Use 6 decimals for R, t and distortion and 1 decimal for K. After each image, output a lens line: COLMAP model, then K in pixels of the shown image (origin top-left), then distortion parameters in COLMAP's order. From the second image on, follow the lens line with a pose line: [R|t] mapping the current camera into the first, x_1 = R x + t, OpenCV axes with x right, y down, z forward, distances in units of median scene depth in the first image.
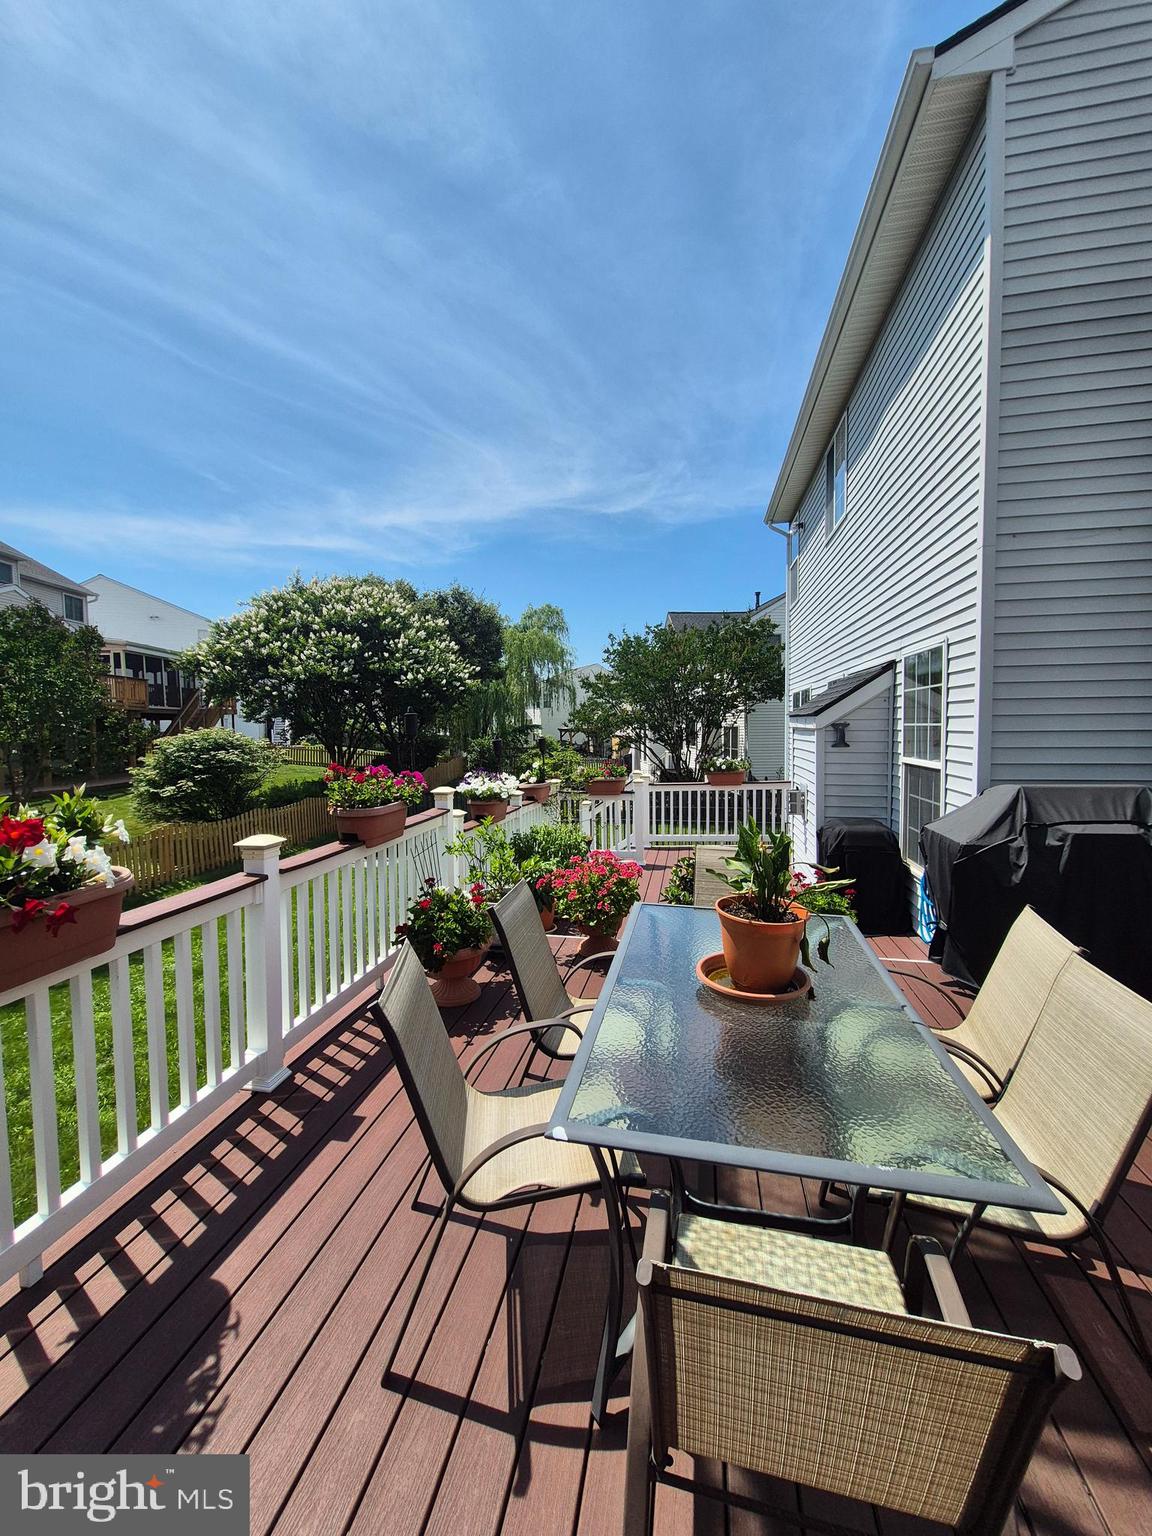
lens RADIAL K [[600.4, 0, 573.2], [0, 600.4, 758.3], [0, 0, 1]] dist [-0.001466, -0.000768]
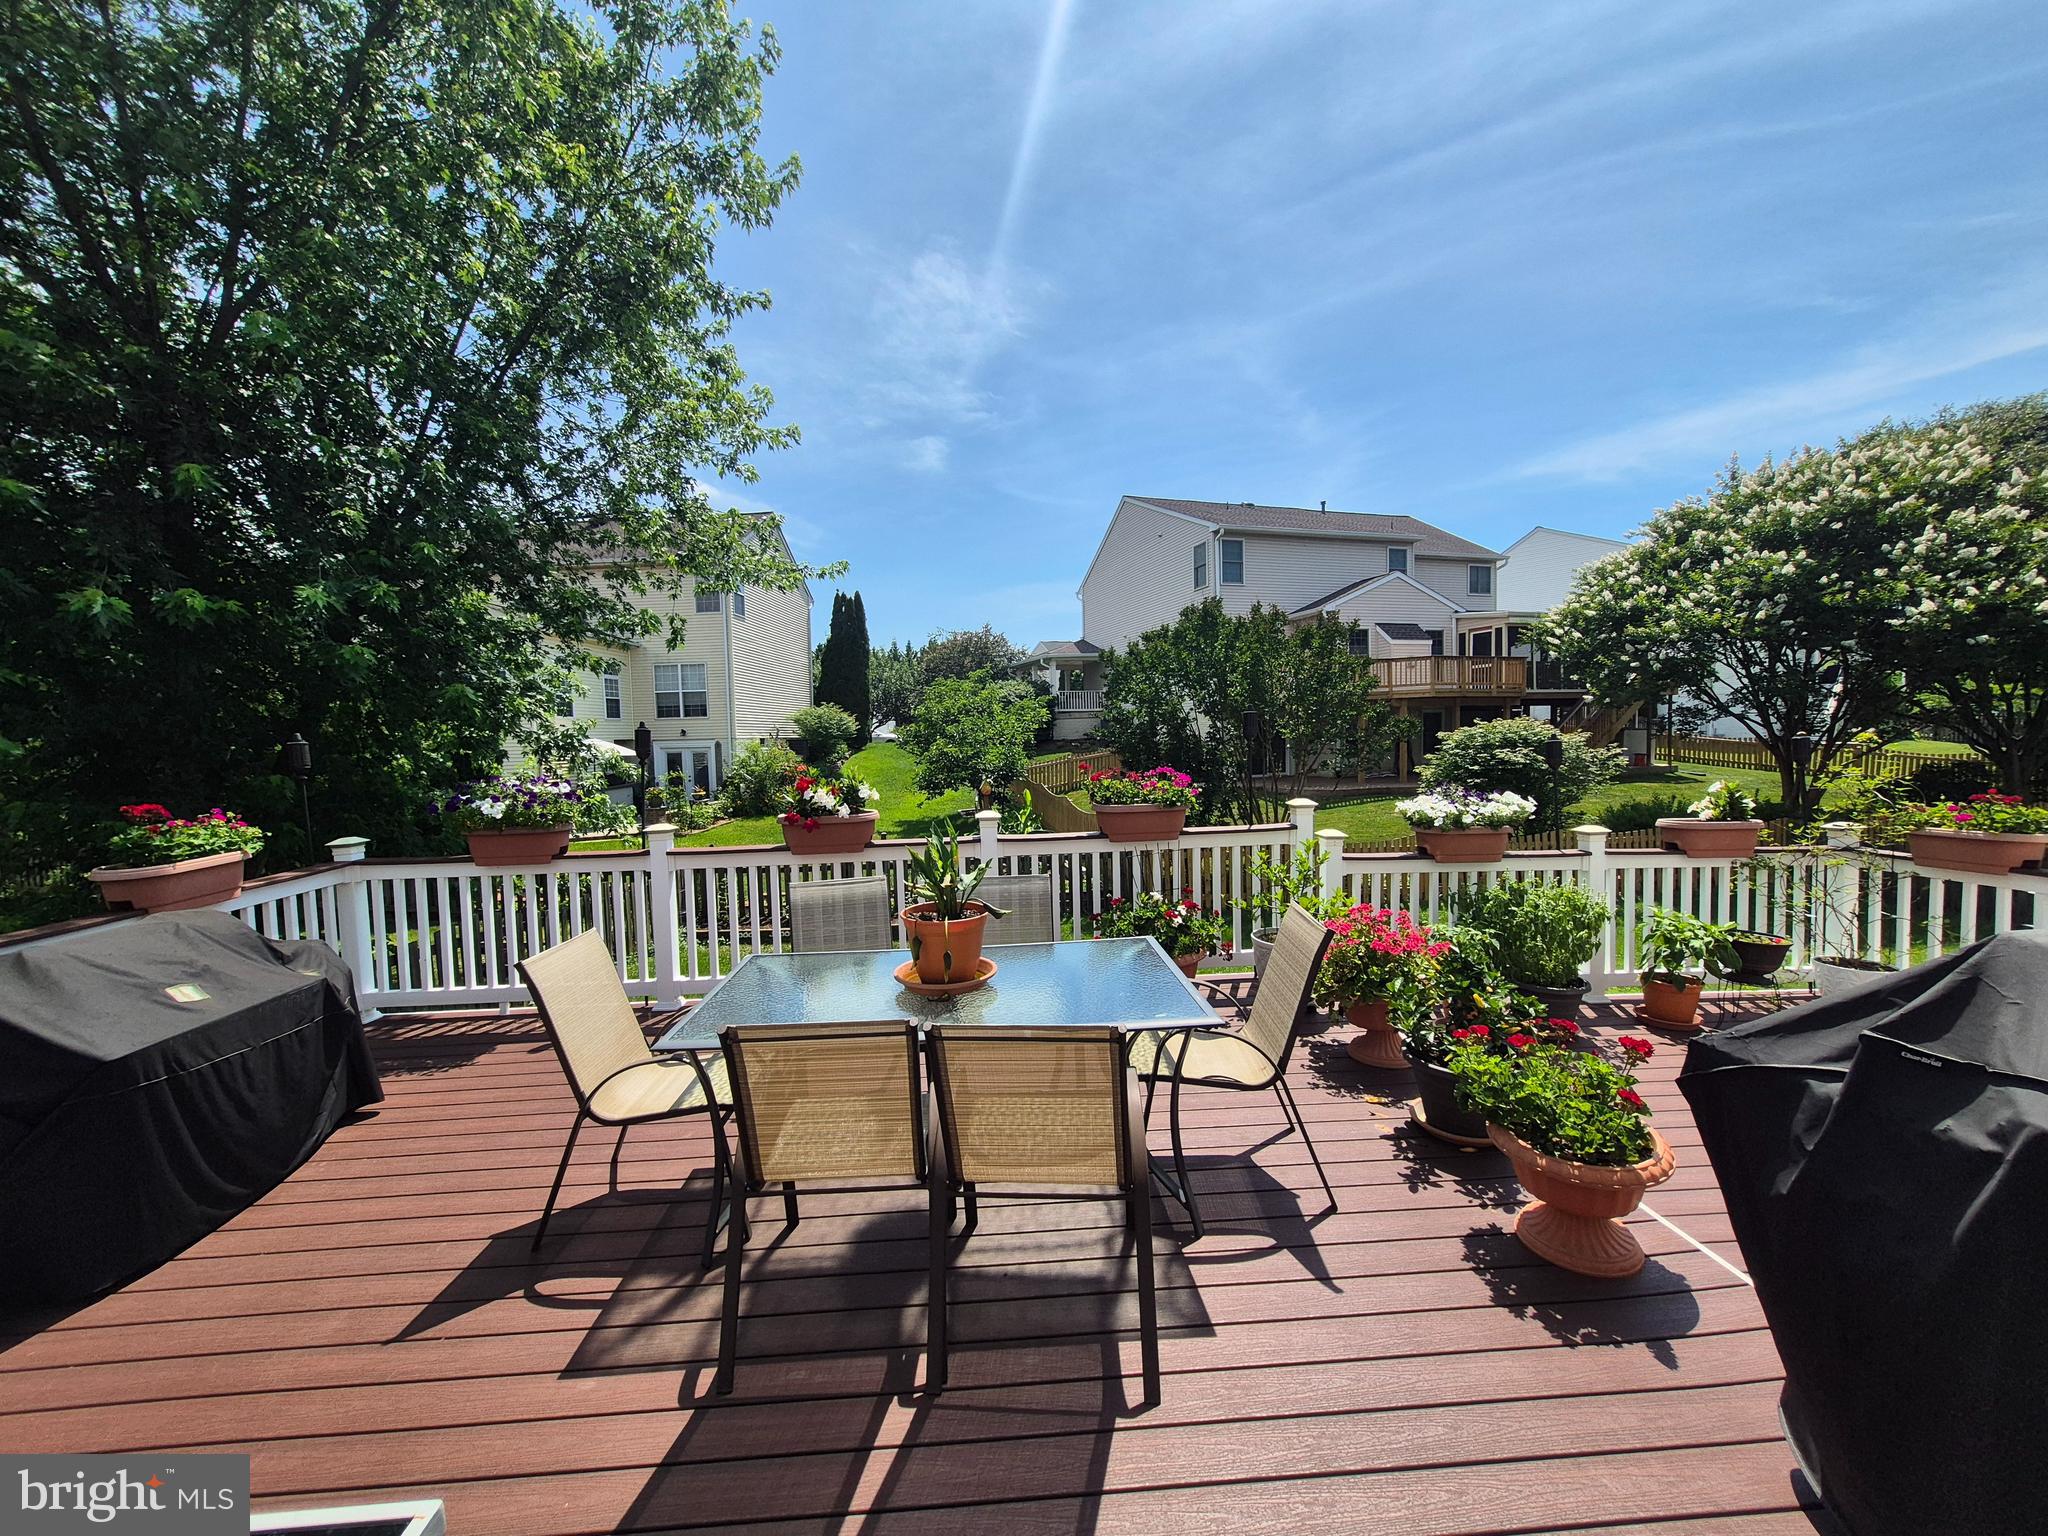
lens RADIAL K [[789.7, 0, 1005.1], [0, 789.7, 790.1], [0, 0, 1]] dist [-0.004554, -0.000673]
pose [[0.245328, 0.069411, -0.966952, 0.151459], [-0.025933, 0.997546, 0.065028, -0.004469], [0.969093, 0.009123, 0.246526, 0.067999]]
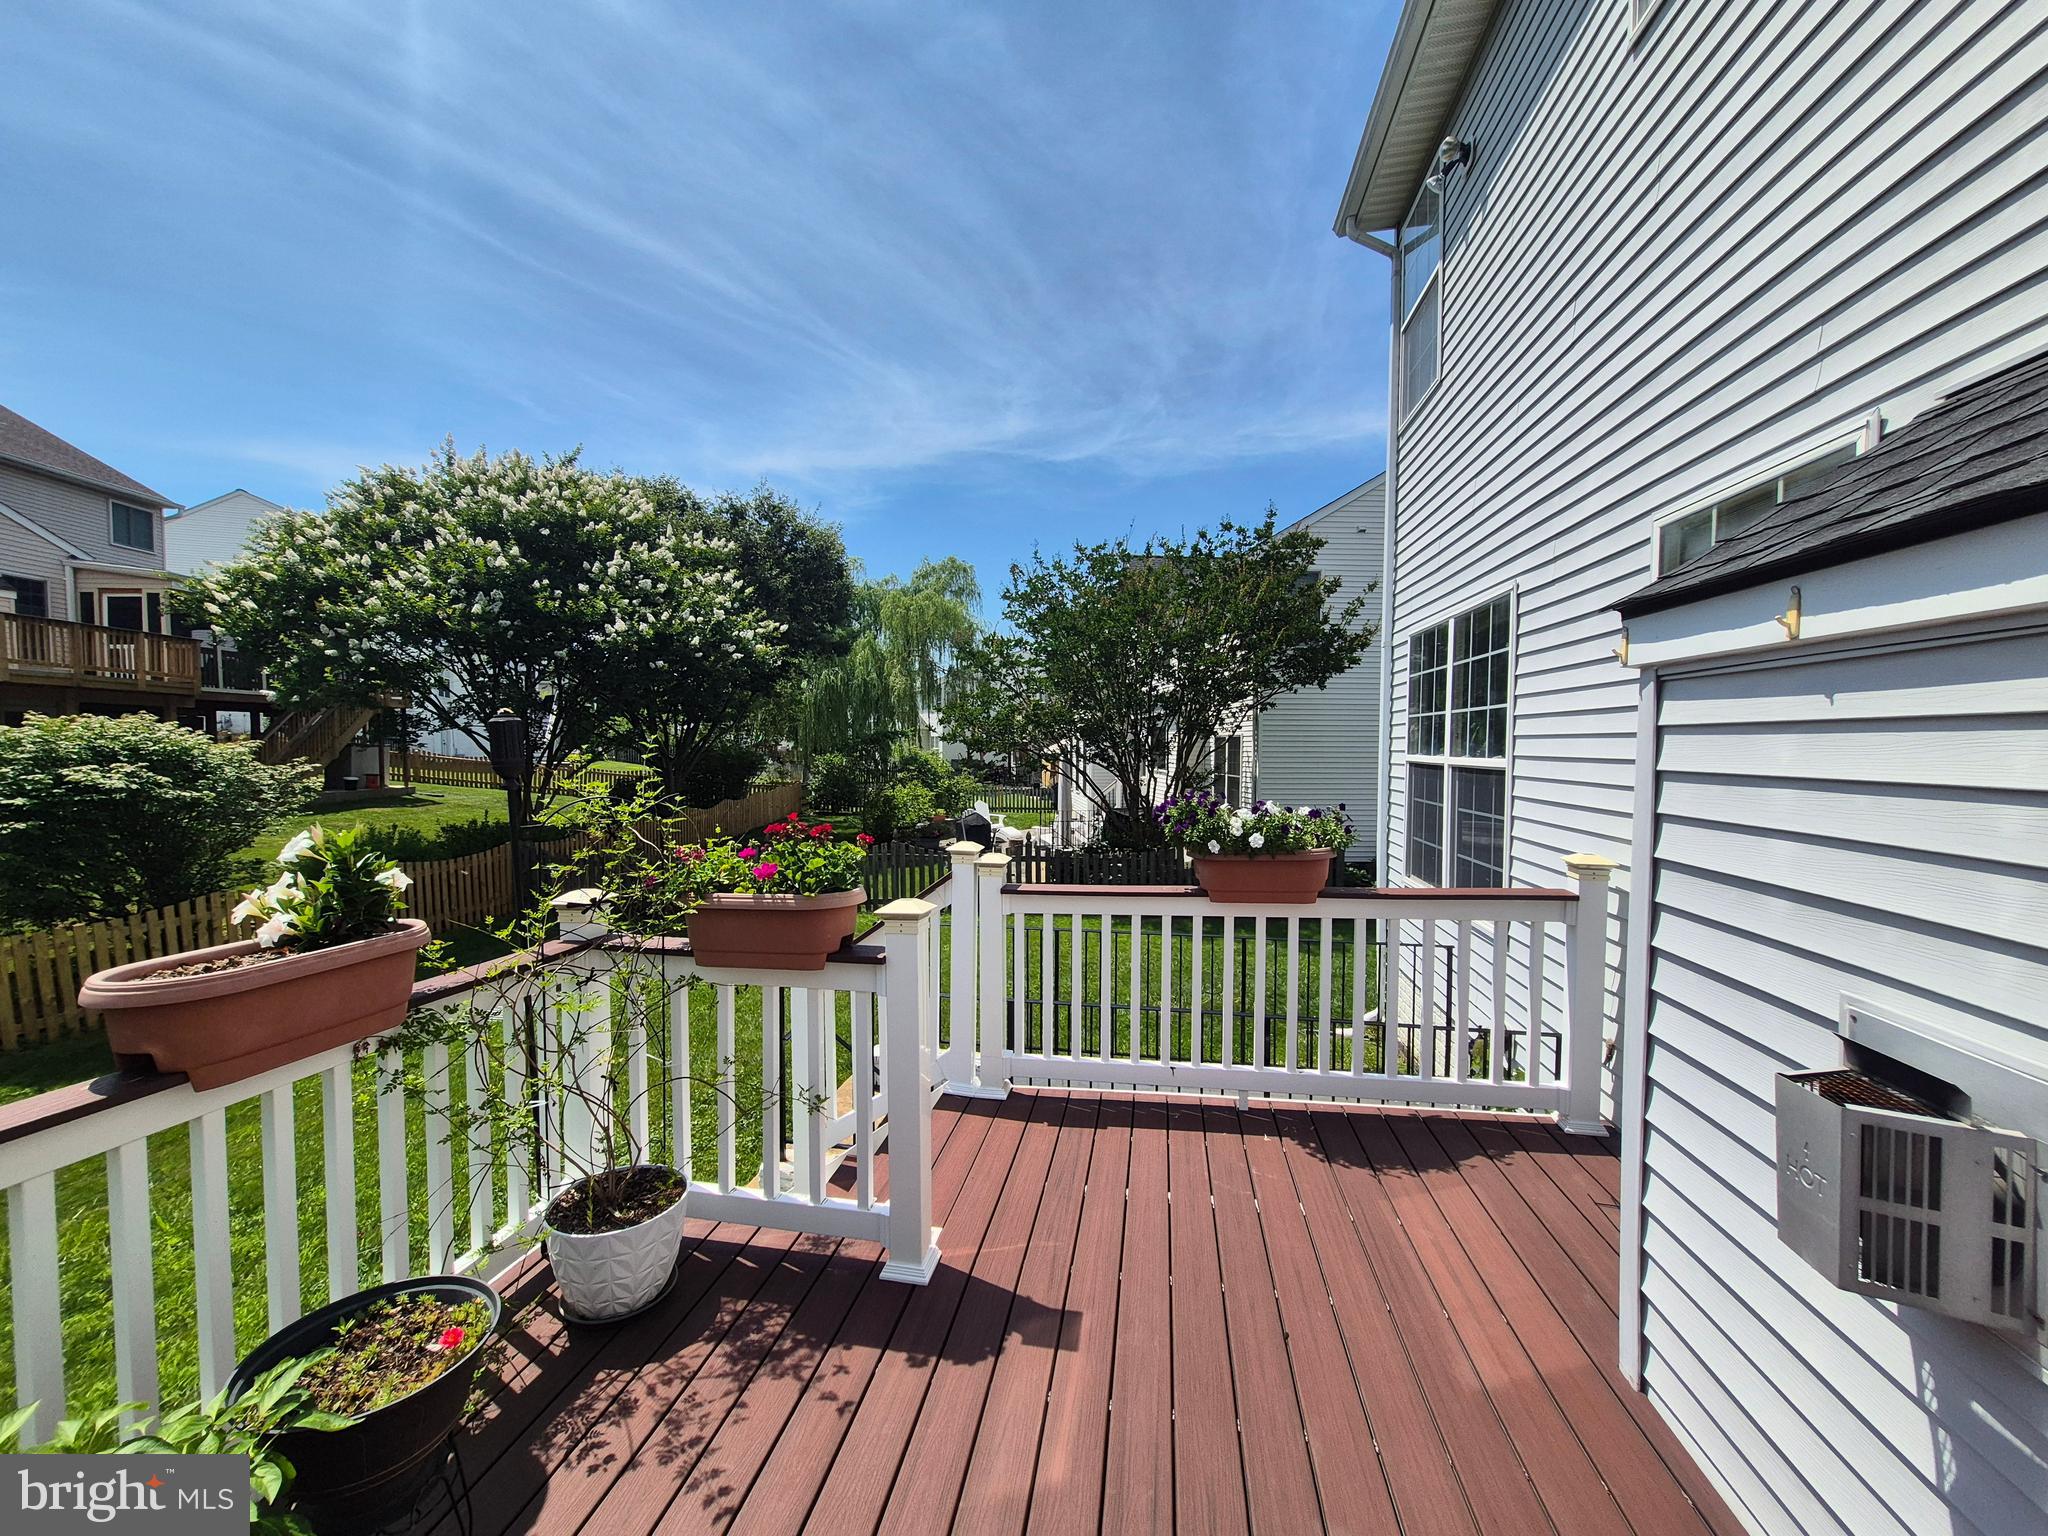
lens RADIAL K [[800.5, 0, 1019.8], [0, 800.5, 773.1], [0, 0, 1]] dist [-0.001466, -0.000768]
pose [[0.999740, 0.014538, 0.017545, 0.052187], [-0.014252, 0.999765, -0.016361, -0.003110], [-0.017779, 0.016107, 0.999712, 0.243288]]
